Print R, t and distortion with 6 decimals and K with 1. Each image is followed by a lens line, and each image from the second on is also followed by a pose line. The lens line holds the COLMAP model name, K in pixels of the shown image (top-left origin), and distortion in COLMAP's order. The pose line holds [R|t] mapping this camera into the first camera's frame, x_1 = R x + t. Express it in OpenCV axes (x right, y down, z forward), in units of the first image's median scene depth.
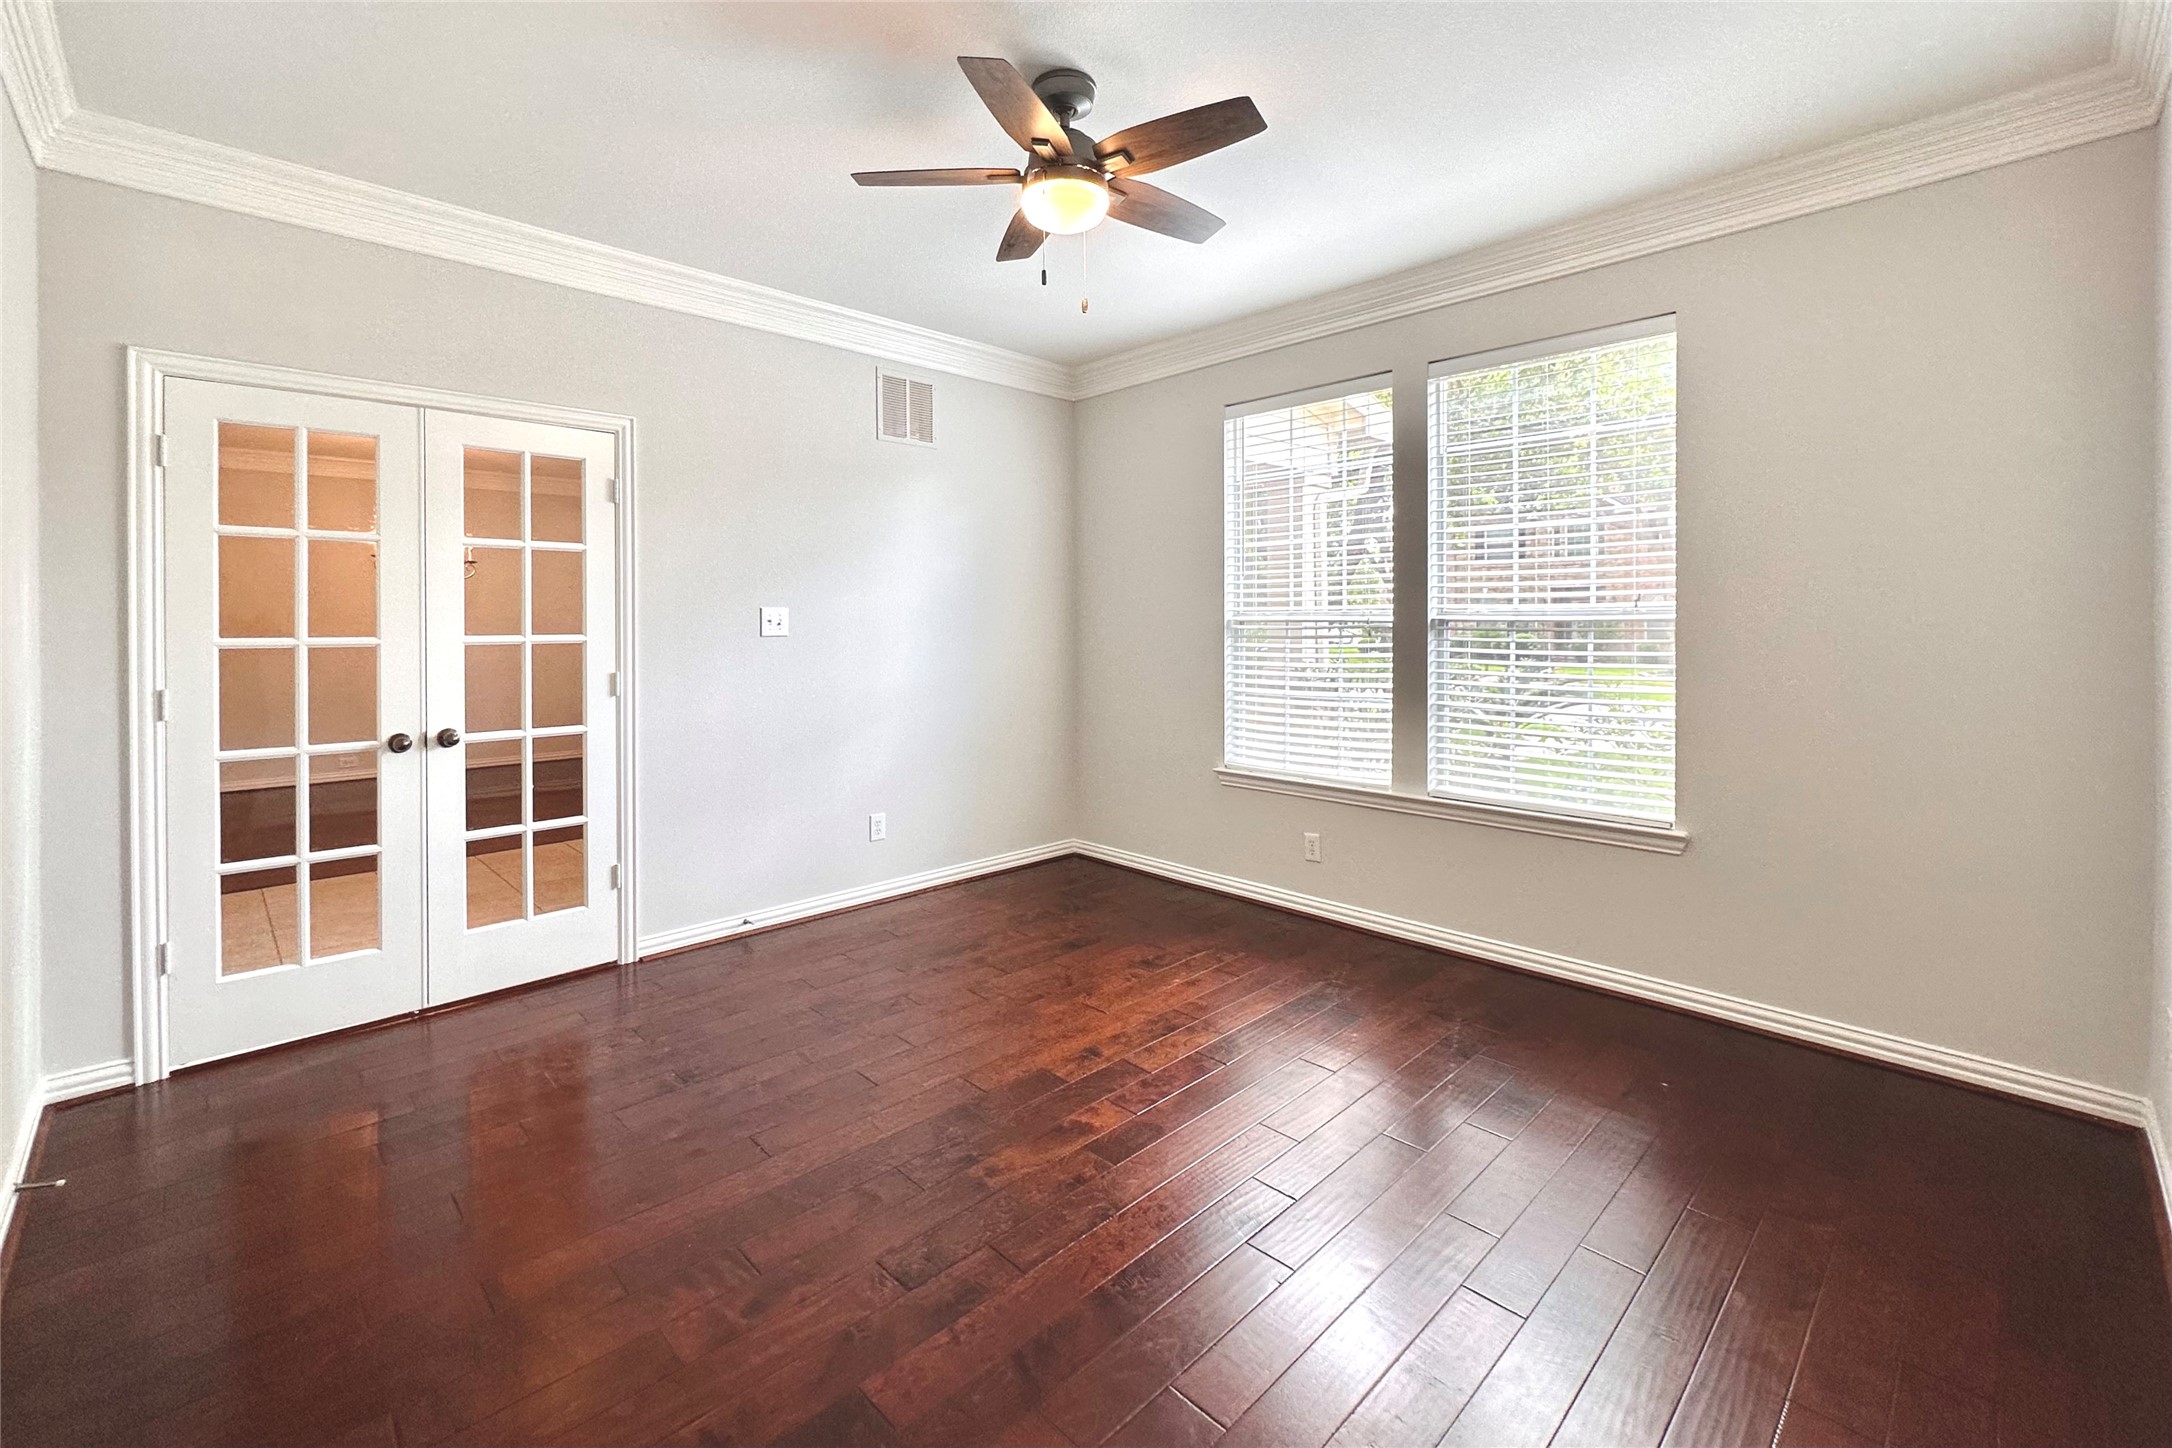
lens RADIAL K [[904.8, 0, 1071.0], [0, 904.8, 787.8], [0, 0, 1]] dist [-0.000602, -0.000062]
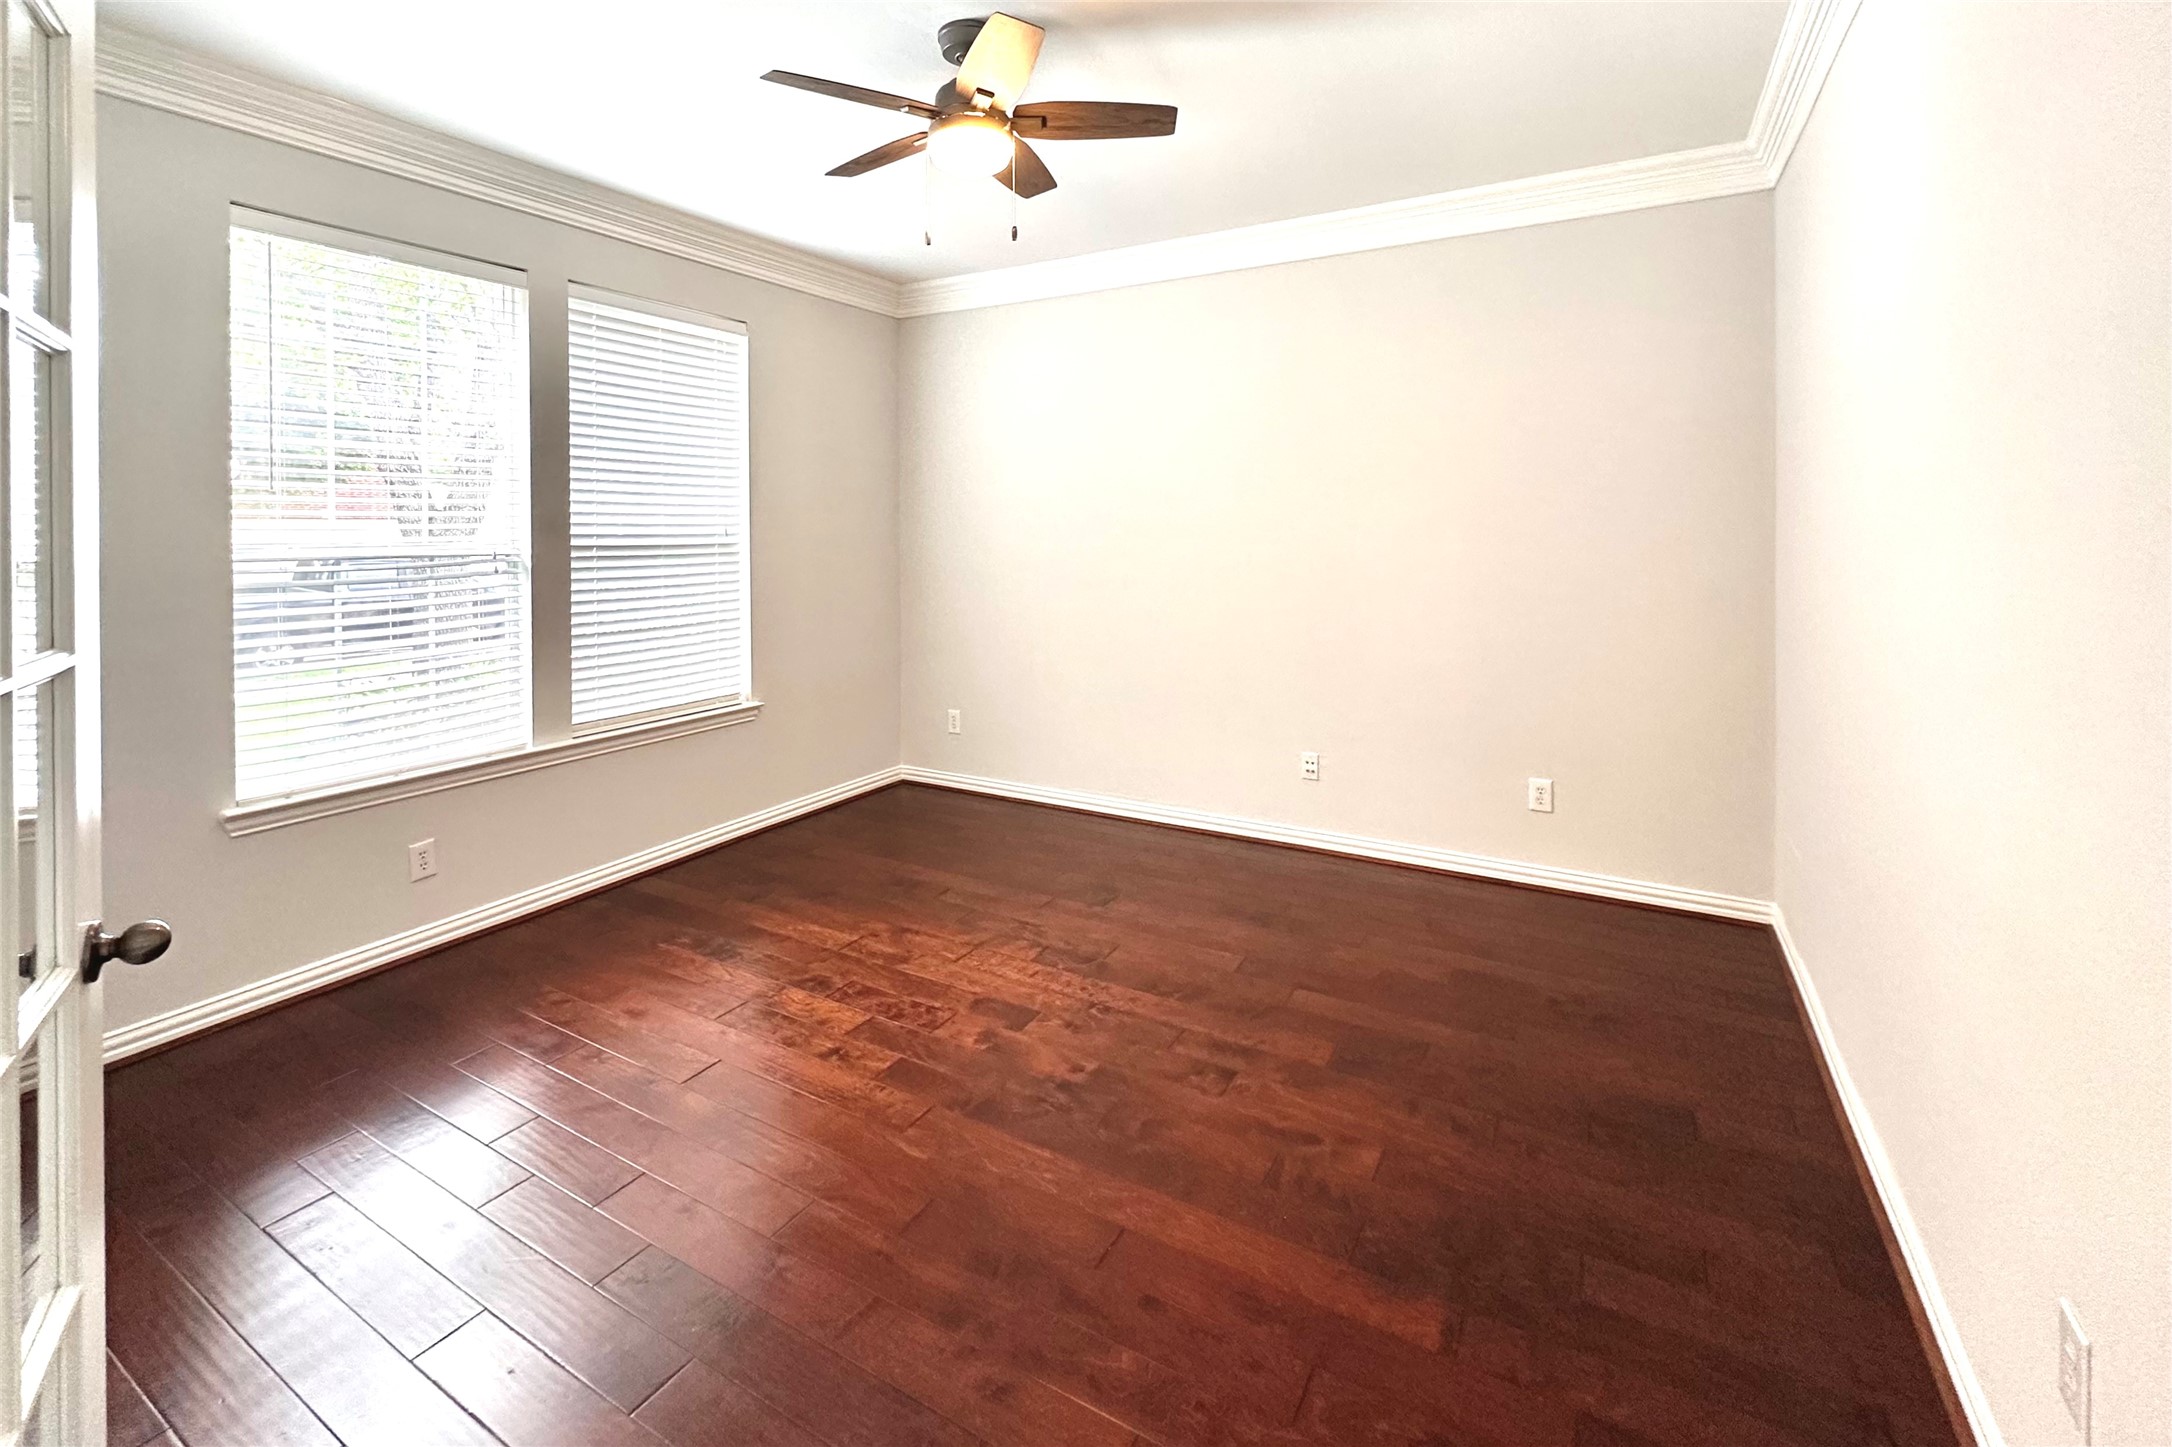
lens RADIAL K [[896.4, 0, 1086.0], [0, 896.4, 723.5], [0, 0, 1]] dist [-0.010377, -0.000017]
pose [[-0.281656, -0.198551, 0.938748, -0.757998], [0.180280, 0.949982, 0.255017, -0.177116], [-0.942427, 0.241065, -0.231773, 0.855036]]
